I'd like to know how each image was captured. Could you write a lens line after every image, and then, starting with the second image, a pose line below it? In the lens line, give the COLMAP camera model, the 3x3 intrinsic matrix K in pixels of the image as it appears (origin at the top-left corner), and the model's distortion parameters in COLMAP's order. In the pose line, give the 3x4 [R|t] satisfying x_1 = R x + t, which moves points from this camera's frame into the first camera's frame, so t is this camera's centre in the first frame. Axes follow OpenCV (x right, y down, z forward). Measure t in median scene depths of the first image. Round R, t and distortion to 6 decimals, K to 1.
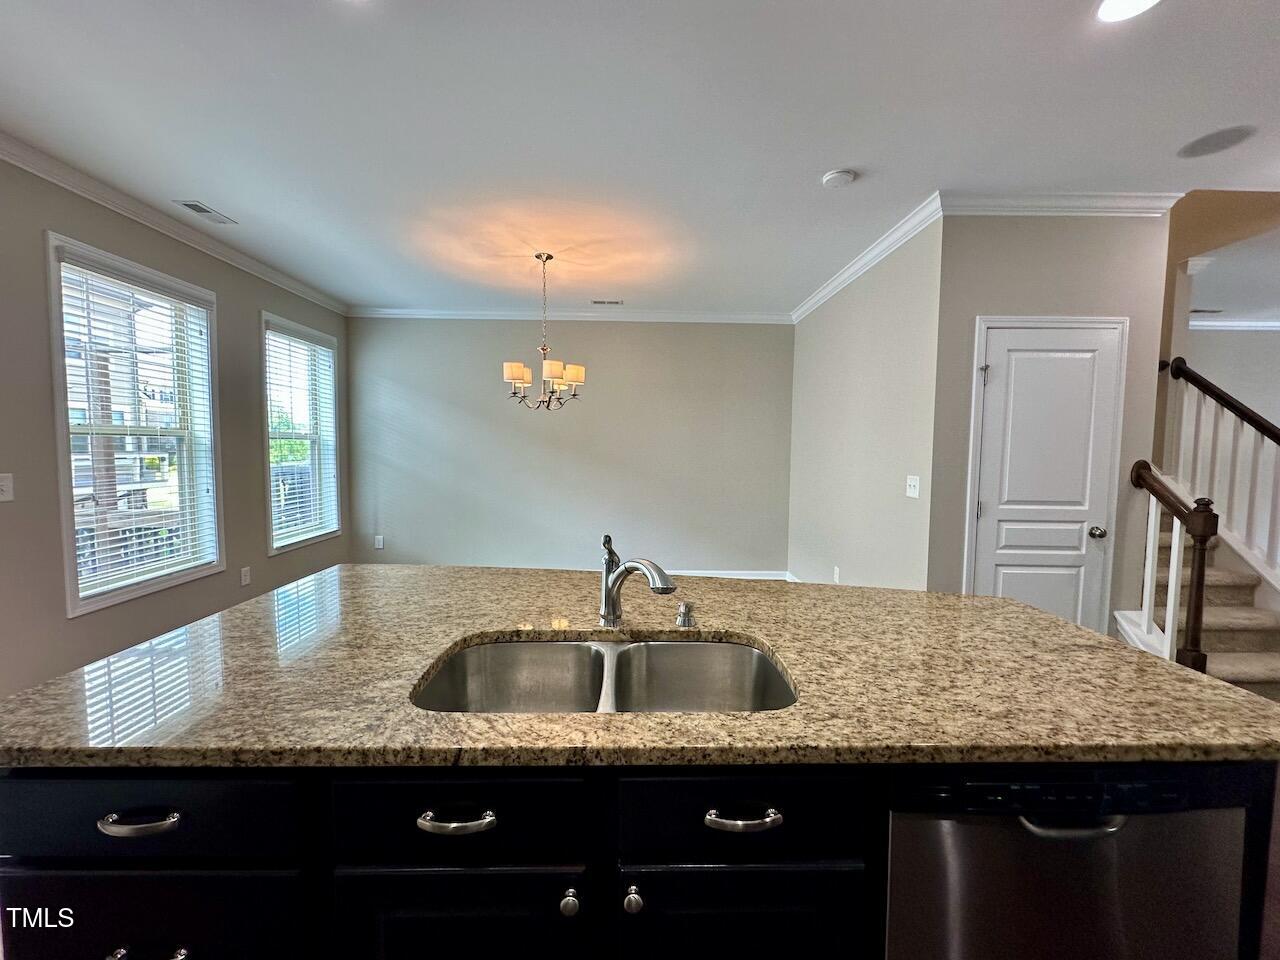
lens RADIAL K [[510.4, 0, 639.9], [0, 510.4, 479.1], [0, 0, 1]] dist [0.001720, 0.000245]
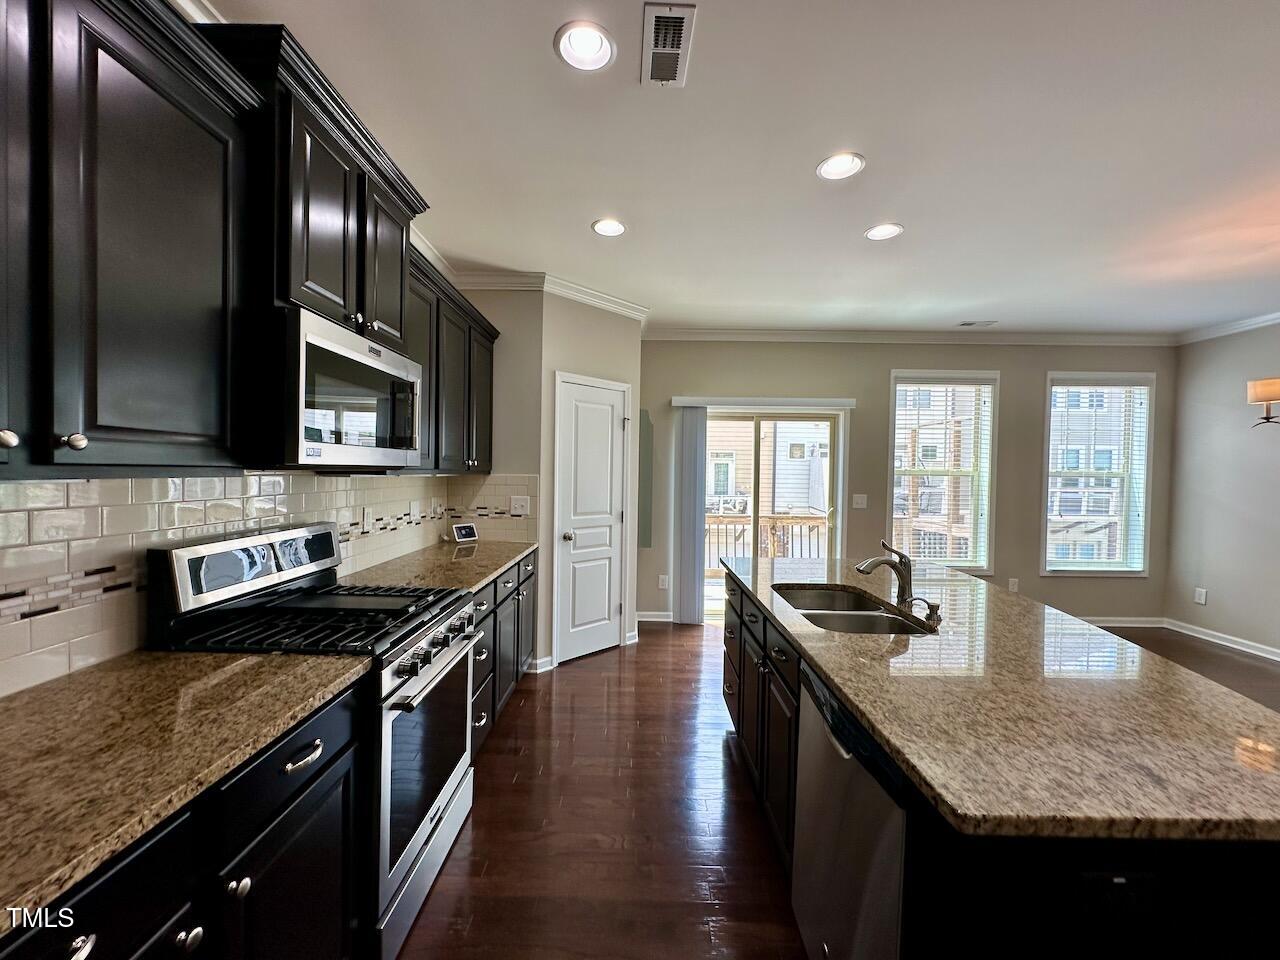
lens RADIAL K [[510.4, 0, 641.9], [0, 510.4, 478.8], [0, 0, 1]] dist [0.001720, 0.000245]
pose [[-0.020739, 0.003462, -0.999779, 0.558514], [-0.076955, 0.997022, 0.005048, -0.010232], [0.996819, 0.077043, -0.020411, 0.097895]]
